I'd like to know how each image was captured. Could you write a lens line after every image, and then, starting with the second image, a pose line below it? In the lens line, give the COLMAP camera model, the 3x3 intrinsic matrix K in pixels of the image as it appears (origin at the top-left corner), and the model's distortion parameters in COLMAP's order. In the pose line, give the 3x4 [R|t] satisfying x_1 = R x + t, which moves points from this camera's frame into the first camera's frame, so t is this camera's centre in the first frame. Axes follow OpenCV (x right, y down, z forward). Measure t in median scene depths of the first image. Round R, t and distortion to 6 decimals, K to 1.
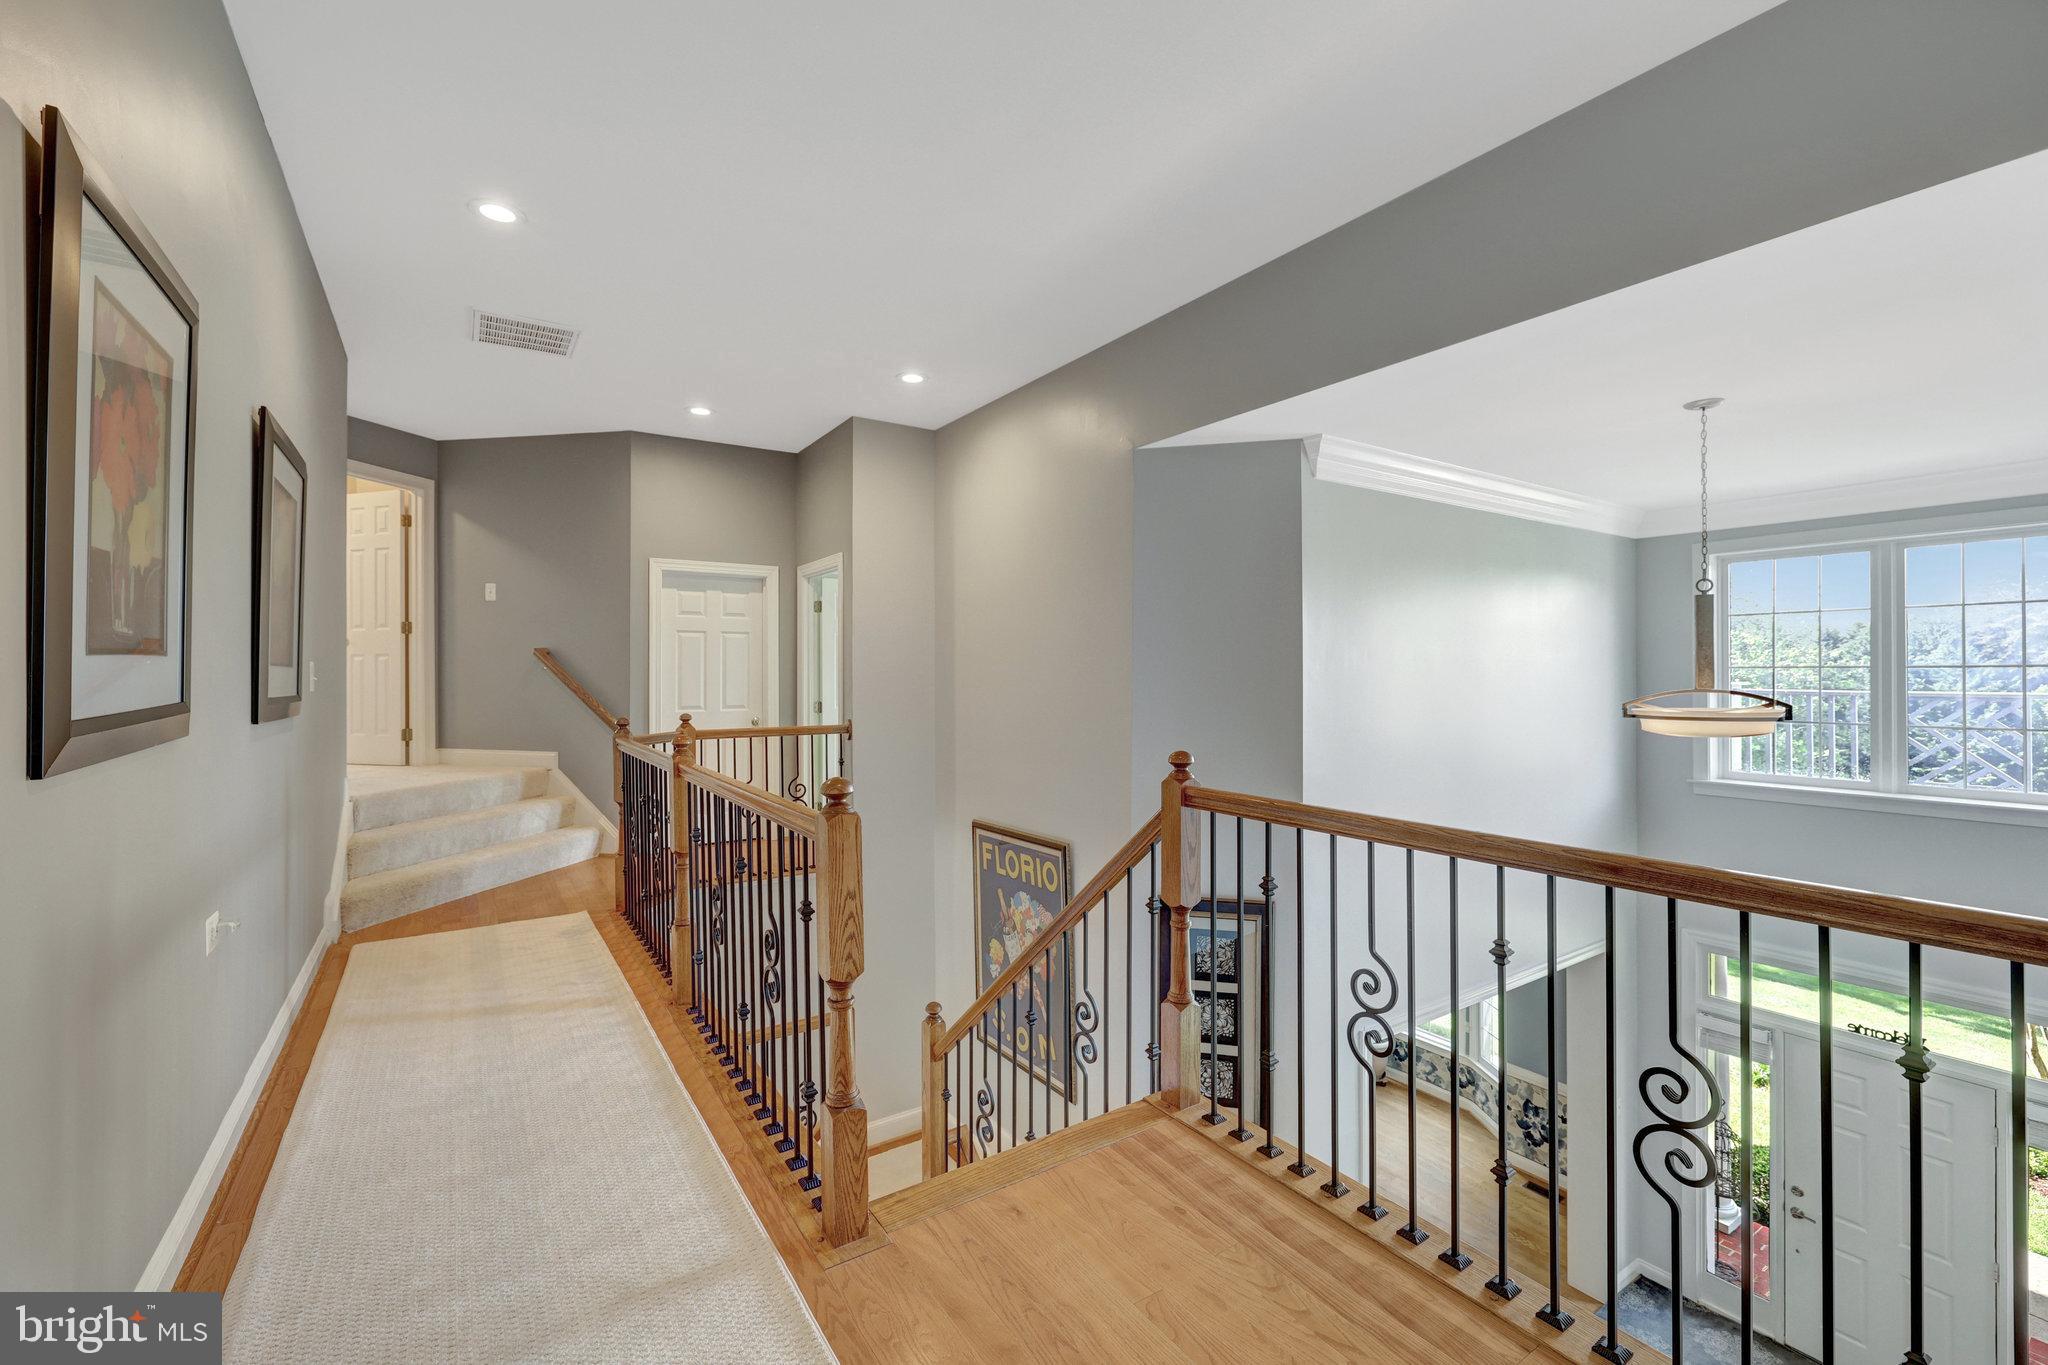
lens RADIAL K [[875.9, 0, 1023.5], [0, 875.9, 678.3], [0, 0, 1]] dist [-0.000899, 0.000826]
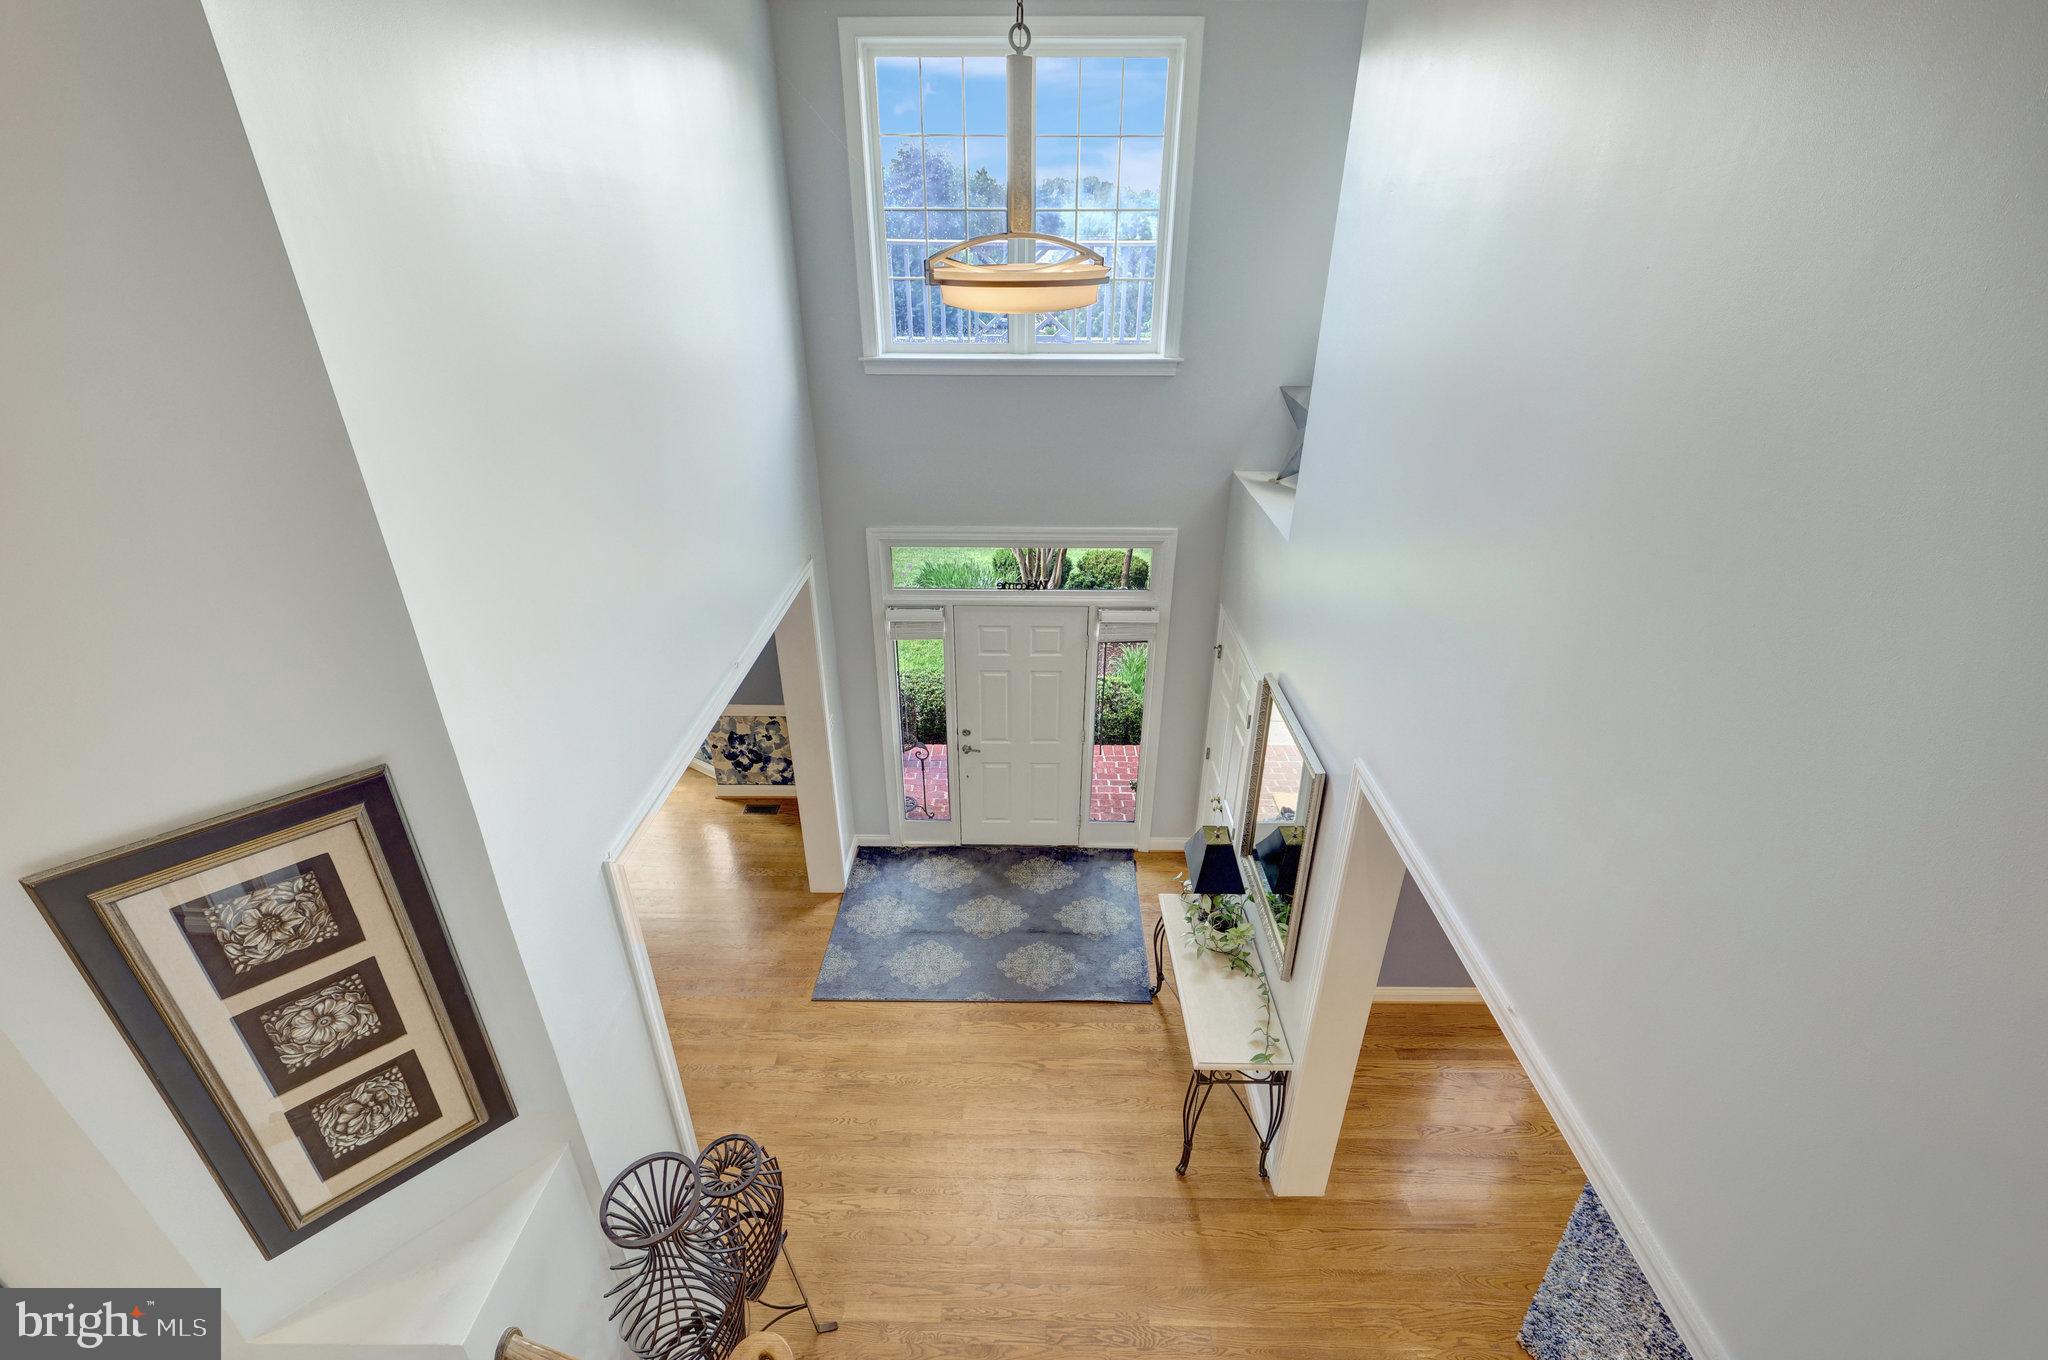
lens RADIAL K [[875.9, 0, 1024.4], [0, 875.9, 675.5], [0, 0, 1]] dist [-0.000899, 0.000826]
pose [[0.567237, -0.370970, 0.735271, 0.111998], [-0.000606, 0.892614, 0.450822, 0.007655], [-0.823554, -0.256168, 0.506099, 0.361792]]
